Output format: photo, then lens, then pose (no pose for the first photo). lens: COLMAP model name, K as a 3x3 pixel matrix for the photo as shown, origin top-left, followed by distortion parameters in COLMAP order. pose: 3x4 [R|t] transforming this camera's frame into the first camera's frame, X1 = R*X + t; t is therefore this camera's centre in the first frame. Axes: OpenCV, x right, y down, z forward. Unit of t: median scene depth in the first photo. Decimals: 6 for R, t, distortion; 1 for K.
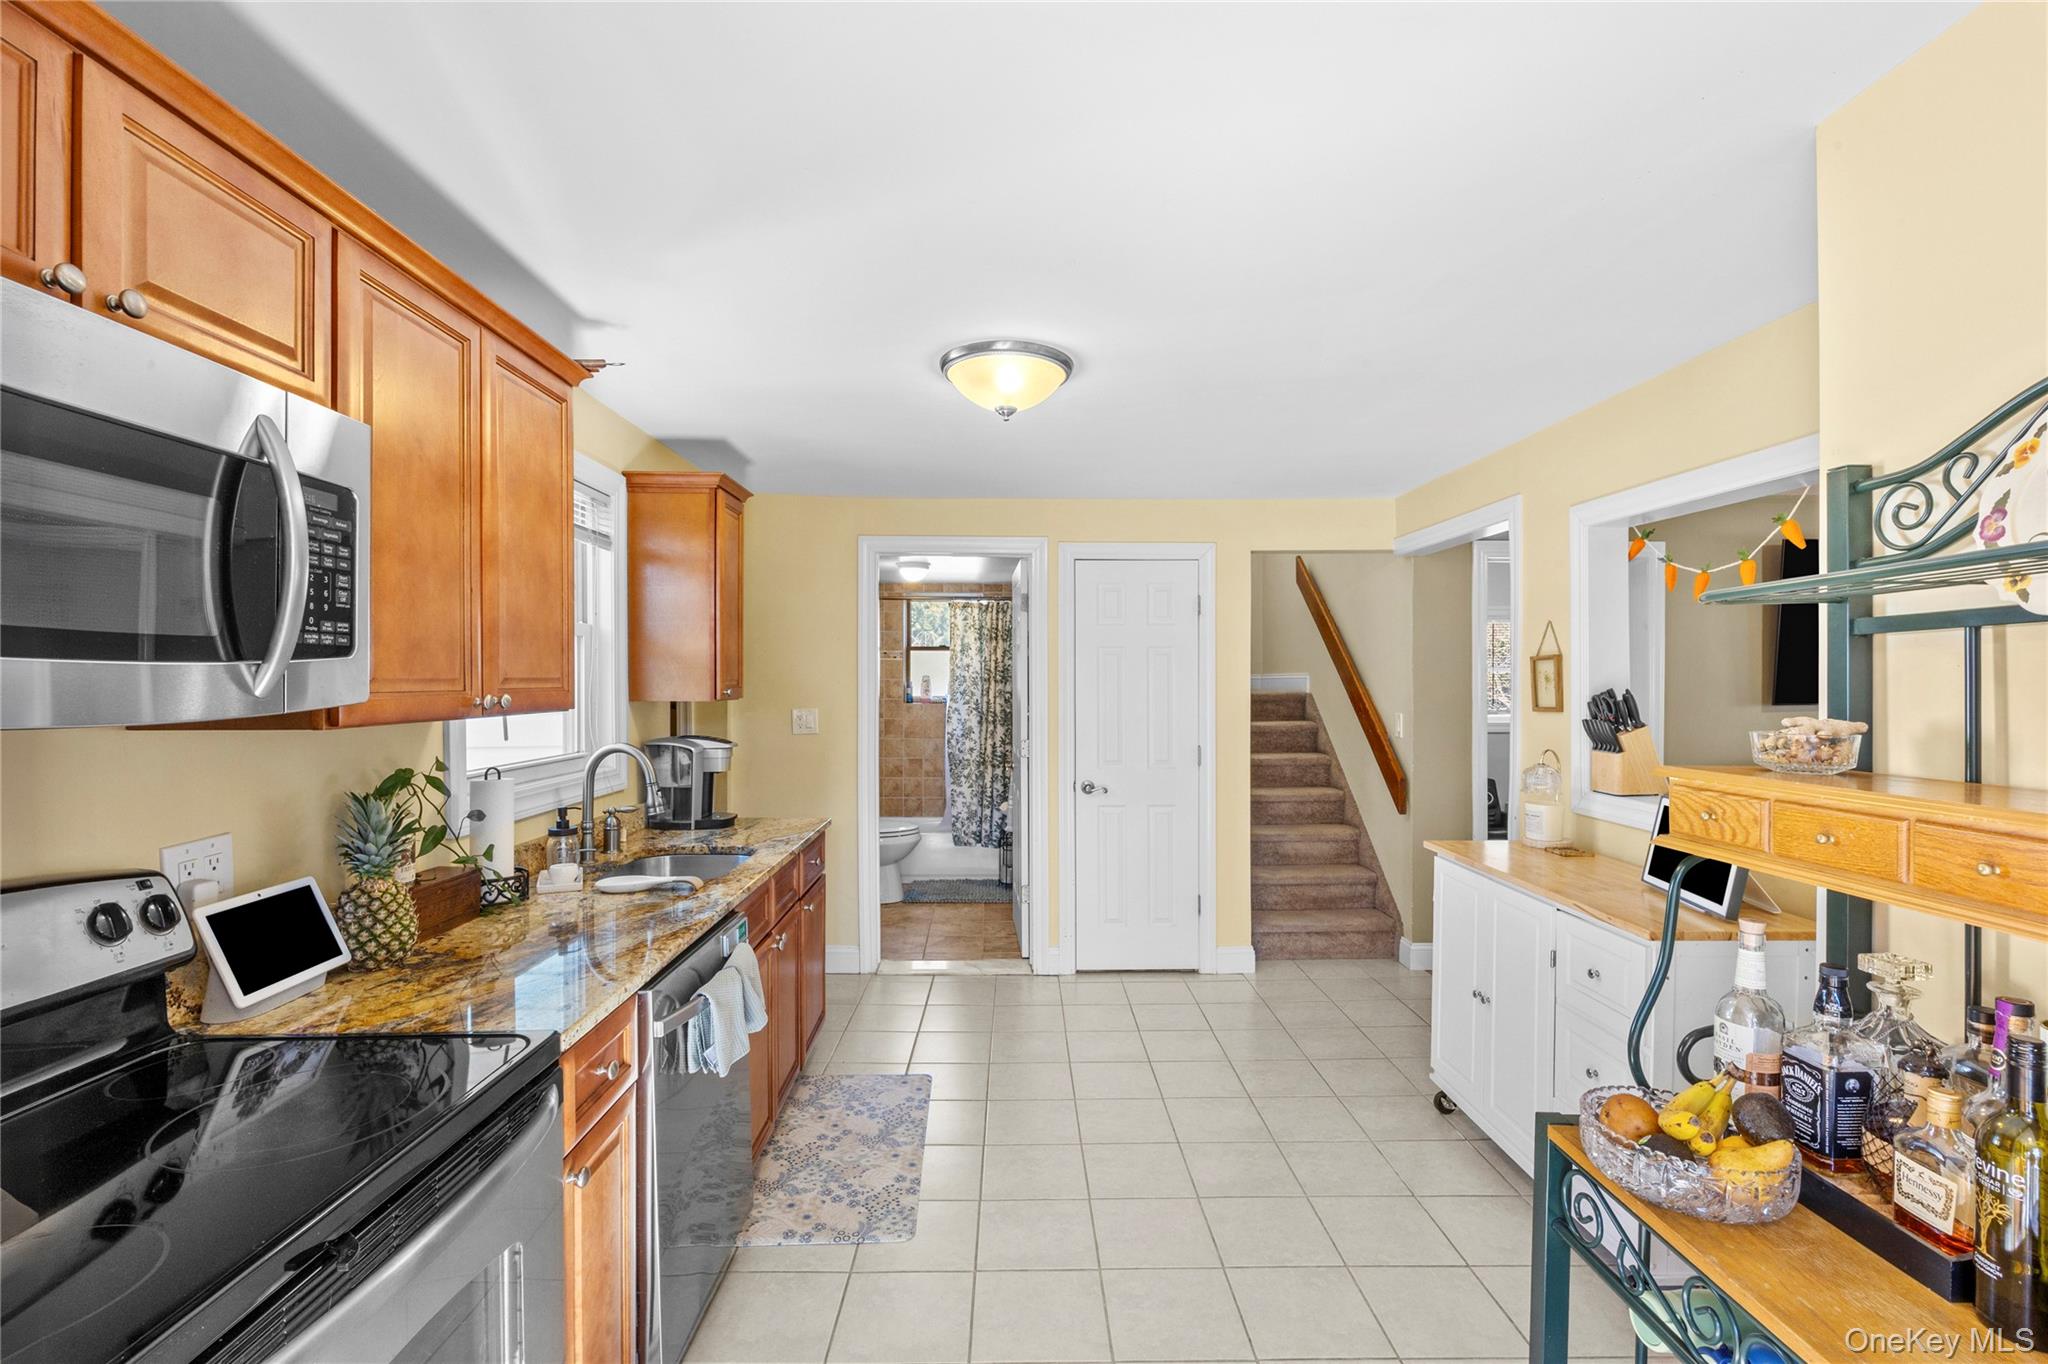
lens RADIAL K [[905.4, 0, 1024.0], [0, 905.4, 682.0], [0, 0, 1]] dist [-0.017306, 0.000459]
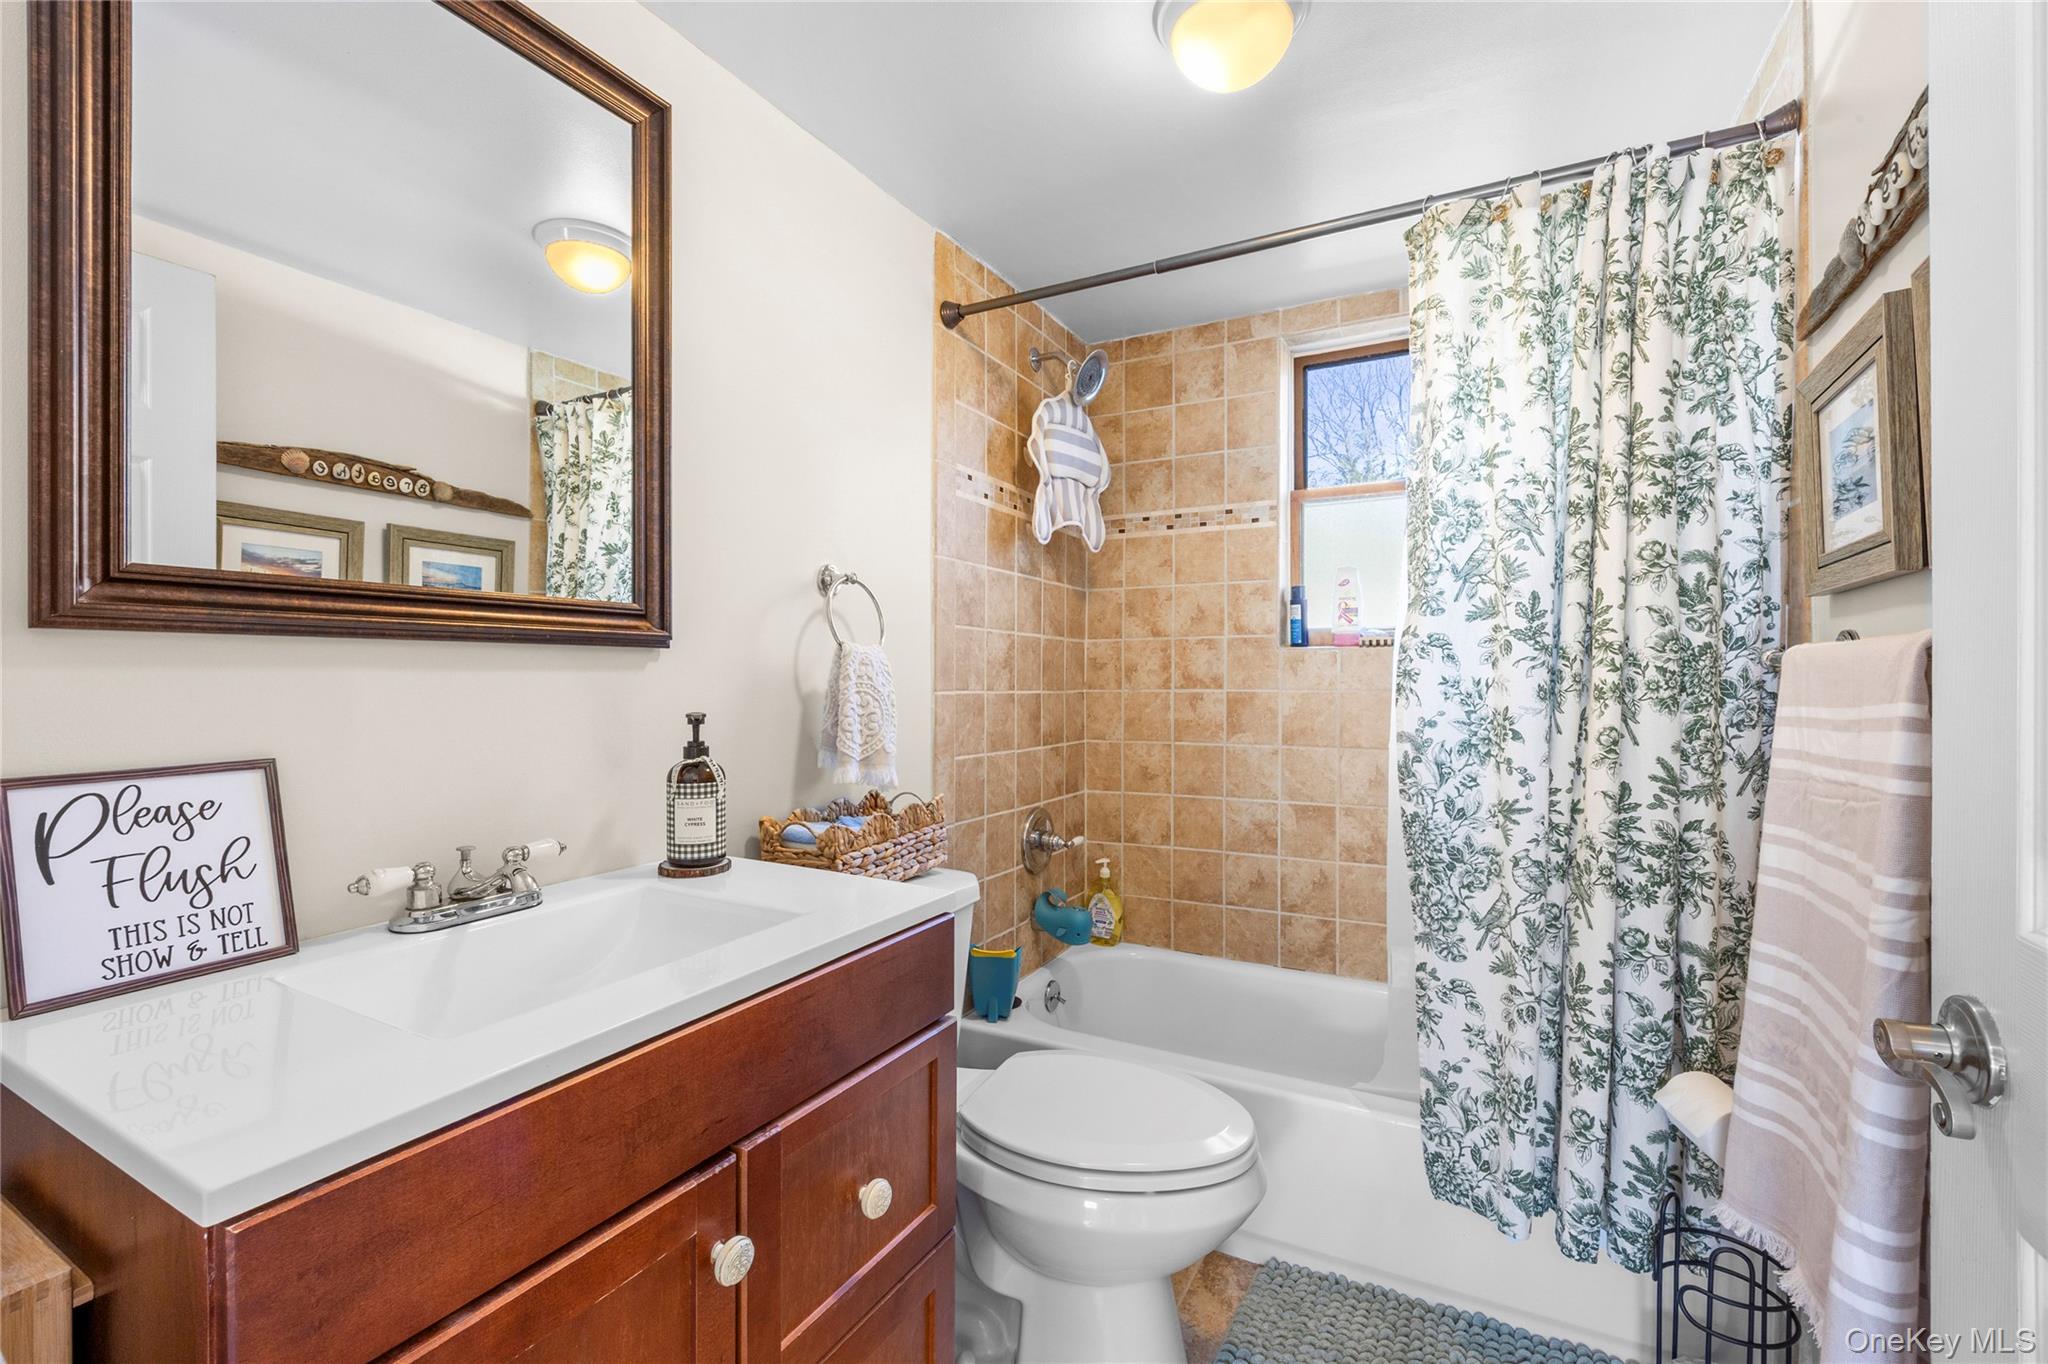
lens RADIAL K [[895.3, 0, 1024.0], [0, 895.3, 682.0], [0, 0, 1]] dist [-0.012280, -0.000122]
pose [[0.865532, -0.001577, -0.500852, -0.050755], [0.005042, 0.999972, 0.005564, 0.039775], [0.500829, -0.007342, 0.865515, 0.736874]]
